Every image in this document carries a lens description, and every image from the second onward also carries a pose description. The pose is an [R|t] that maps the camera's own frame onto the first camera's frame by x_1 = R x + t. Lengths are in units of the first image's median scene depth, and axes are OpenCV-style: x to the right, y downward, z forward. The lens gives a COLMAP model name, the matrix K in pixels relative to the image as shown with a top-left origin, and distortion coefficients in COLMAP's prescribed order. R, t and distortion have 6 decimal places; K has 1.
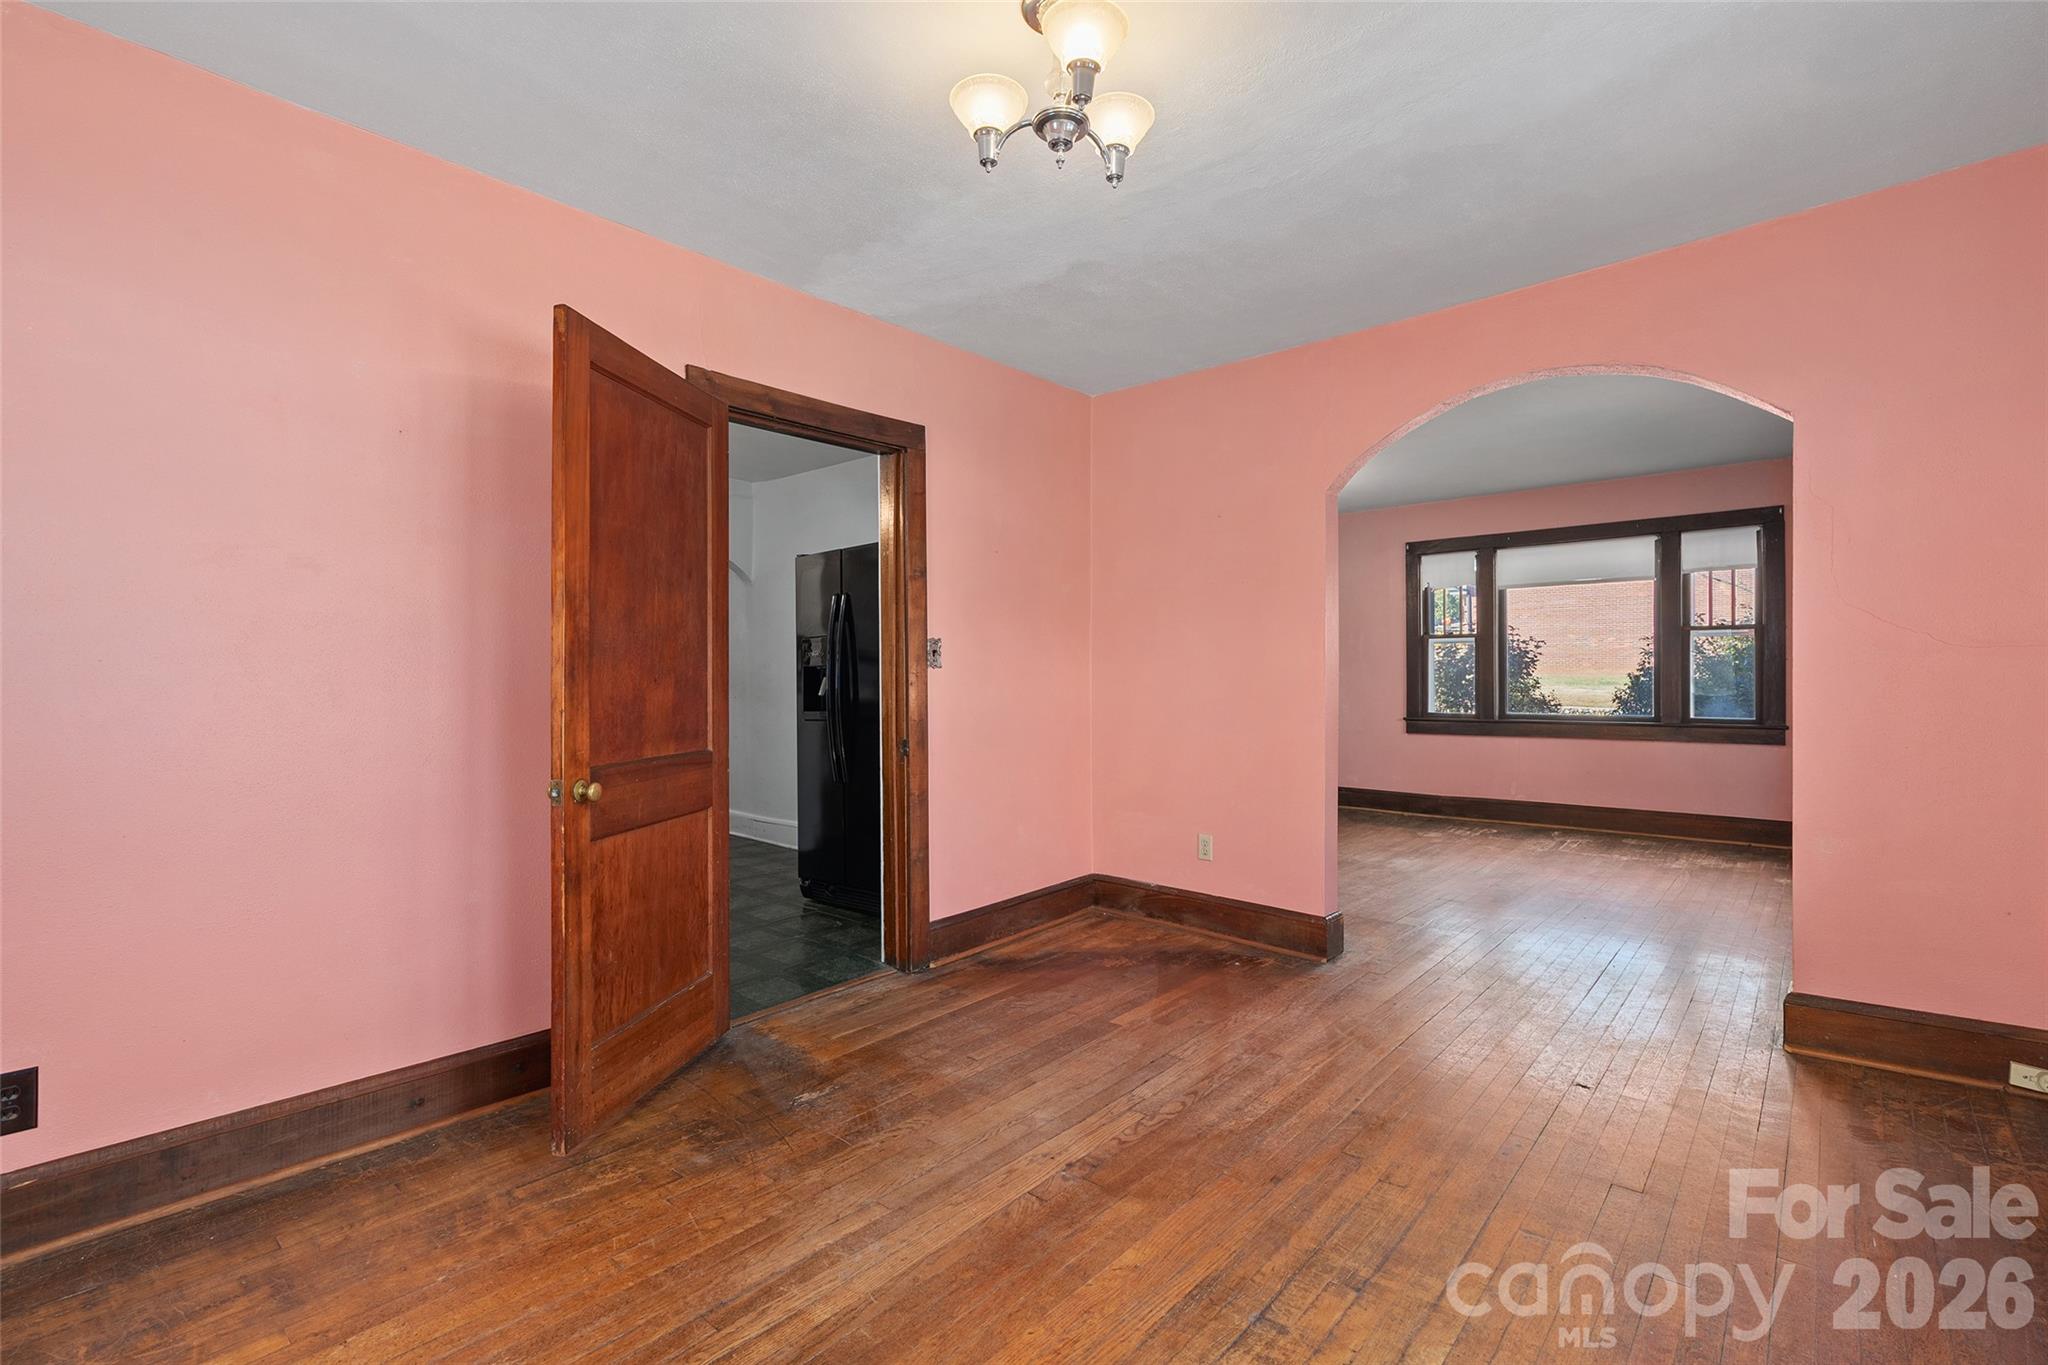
lens RADIAL K [[924.5, 0, 1026.7], [0, 924.5, 678.2], [0, 0, 1]] dist [-0.008810, -0.000300]
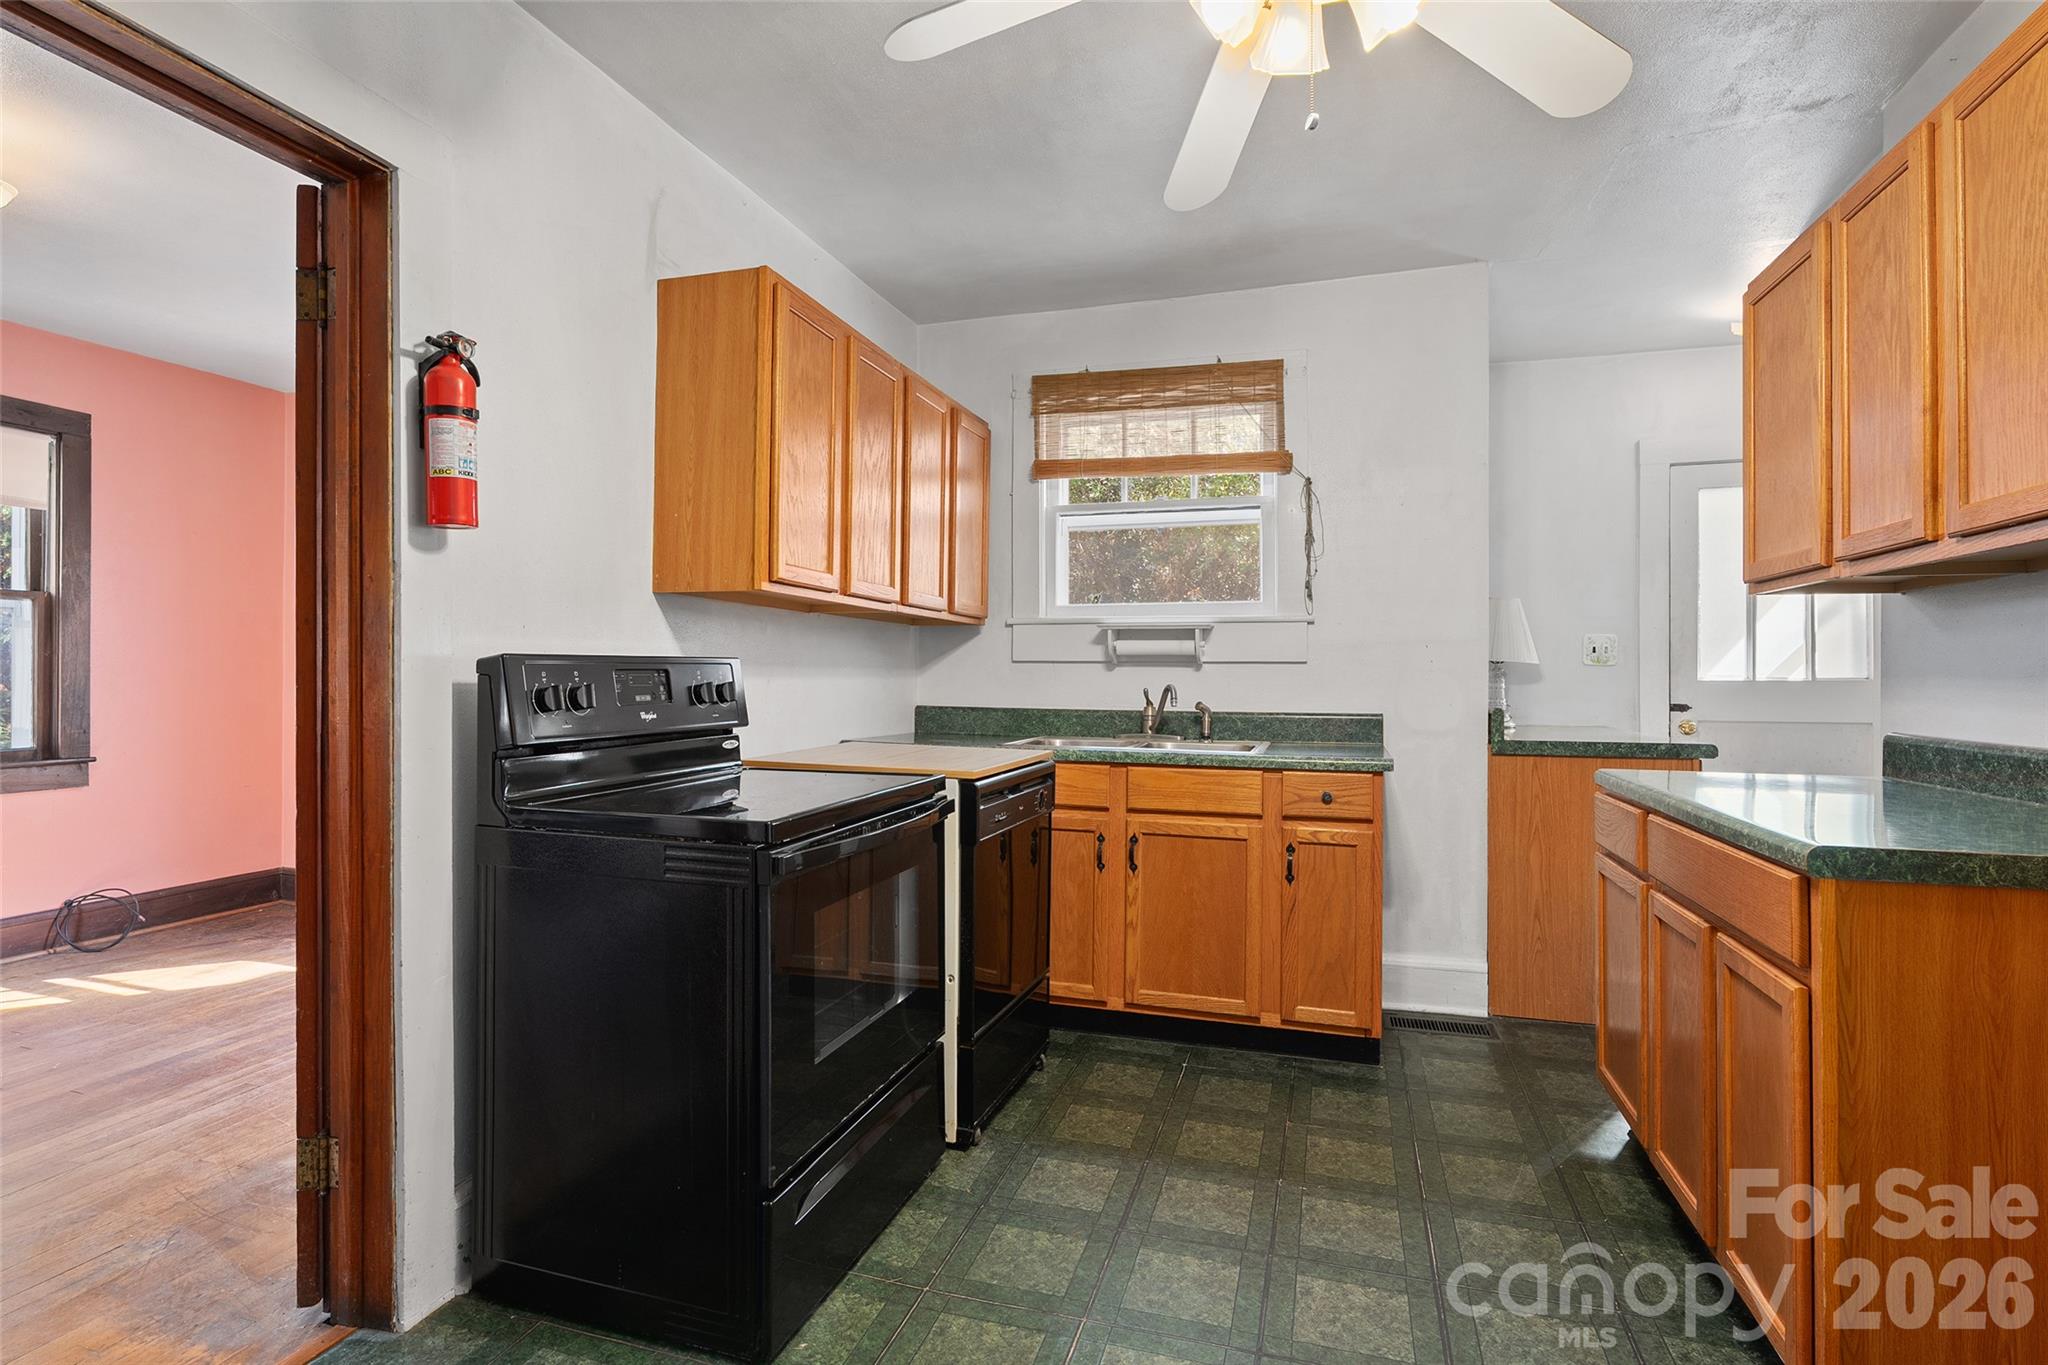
lens RADIAL K [[994.9, 0, 1017.5], [0, 994.9, 680.1], [0, 0, 1]] dist [0.000720, 0.000148]
pose [[-0.916761, 0.010211, -0.399306, -0.653703], [0.007674, 0.999939, 0.007952, -0.003422], [0.399363, 0.004226, -0.916783, 2.320388]]
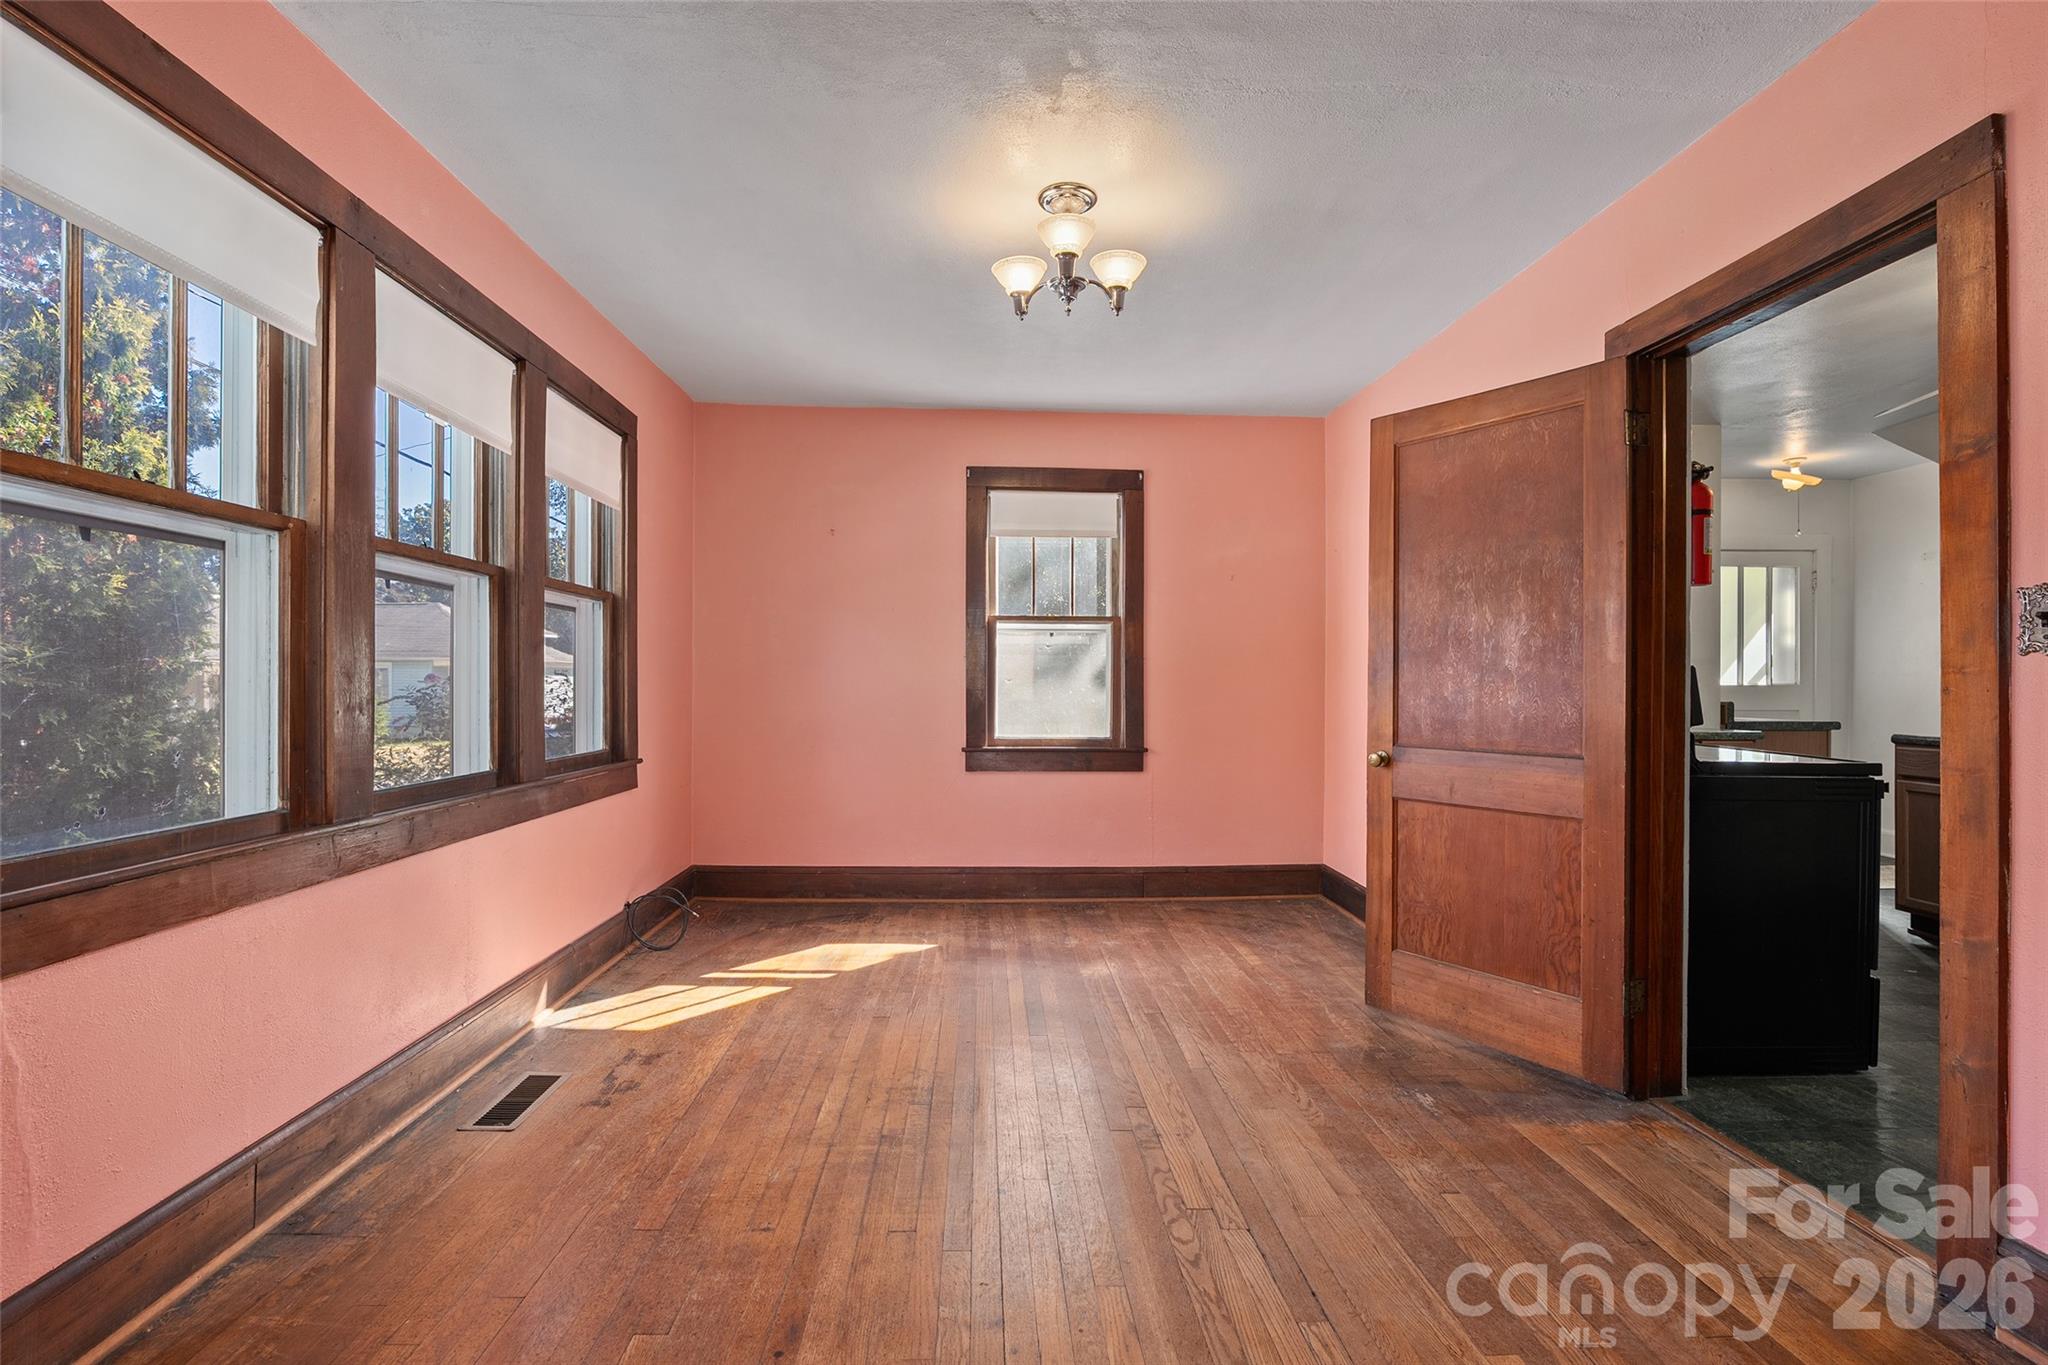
lens RADIAL K [[924.5, 0, 1026.7], [0, 924.5, 678.2], [0, 0, 1]] dist [-0.008810, -0.000300]
pose [[-0.720146, 0.002555, -0.693818, 0.891829], [0.001639, 0.999997, 0.001981, -0.007339], [0.693820, 0.000289, -0.720148, 1.650651]]
